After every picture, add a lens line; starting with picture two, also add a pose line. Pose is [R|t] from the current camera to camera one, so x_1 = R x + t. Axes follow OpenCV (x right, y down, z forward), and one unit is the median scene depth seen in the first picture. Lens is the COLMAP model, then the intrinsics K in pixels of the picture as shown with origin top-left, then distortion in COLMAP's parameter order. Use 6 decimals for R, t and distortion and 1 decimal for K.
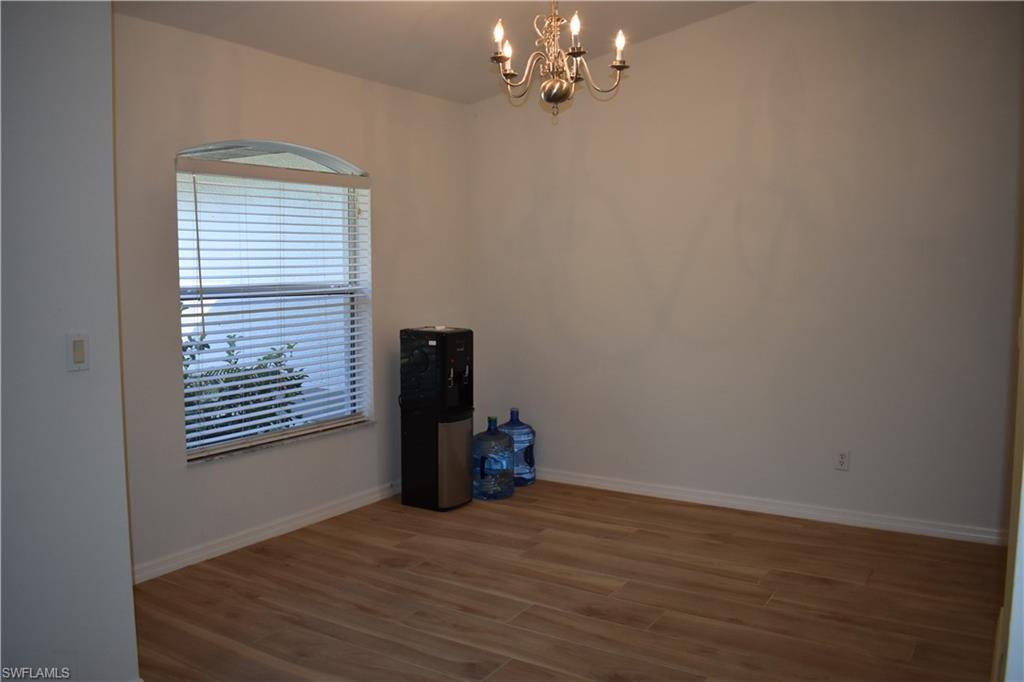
lens RADIAL K [[823.7, 0, 504.6], [0, 823.7, 345.2], [0, 0, 1]] dist [-0.076883, 0.003485]
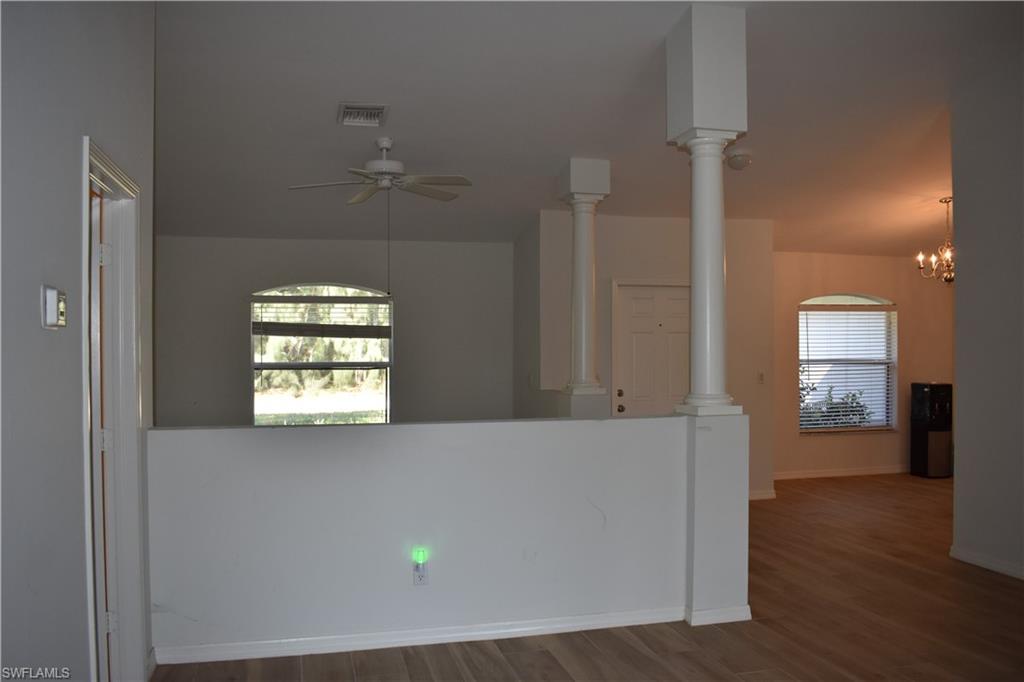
lens RADIAL K [[823.7, 0, 504.6], [0, 823.7, 345.2], [0, 0, 1]] dist [-0.076883, 0.003485]
pose [[0.715373, -0.001774, -0.698741, 0.519382], [-0.064499, 0.995560, -0.068562, 0.085799], [0.695760, 0.094116, 0.712082, -1.037438]]
